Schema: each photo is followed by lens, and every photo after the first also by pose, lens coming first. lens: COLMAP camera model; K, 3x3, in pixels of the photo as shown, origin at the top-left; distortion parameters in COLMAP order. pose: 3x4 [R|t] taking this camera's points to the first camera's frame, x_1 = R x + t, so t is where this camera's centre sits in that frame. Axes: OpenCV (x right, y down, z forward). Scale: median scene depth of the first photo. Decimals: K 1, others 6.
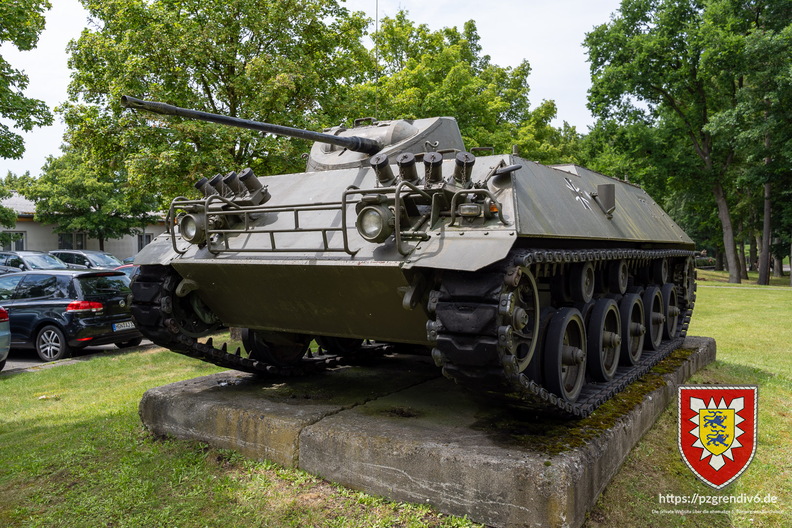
lens RADIAL K [[635.6, 0, 395.1], [0, 635.6, 266.4], [0, 0, 1]] dist [-0.008277, -0.003970]
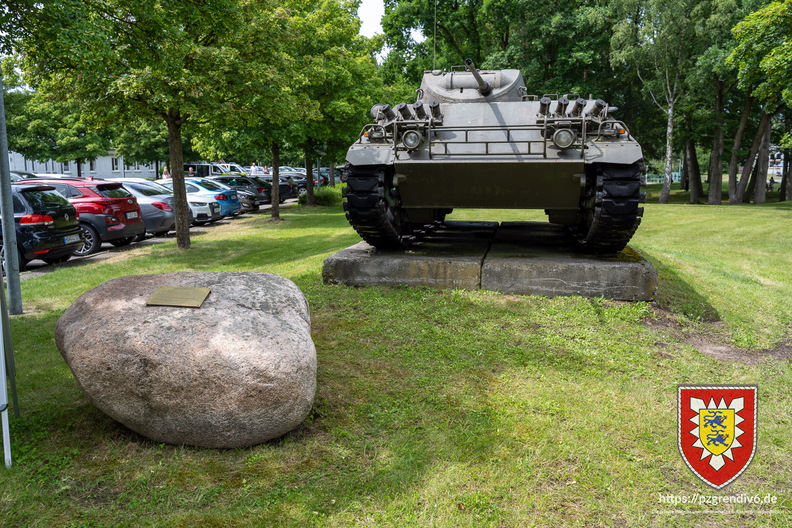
lens RADIAL K [[635.6, 0, 397.6], [0, 635.6, 261.7], [0, 0, 1]] dist [-0.008277, -0.003970]
pose [[0.929021, -0.047927, 0.366909, -0.914859], [0.007526, 0.993819, 0.110760, 0.060616], [-0.369950, -0.100137, 0.923639, -0.411988]]
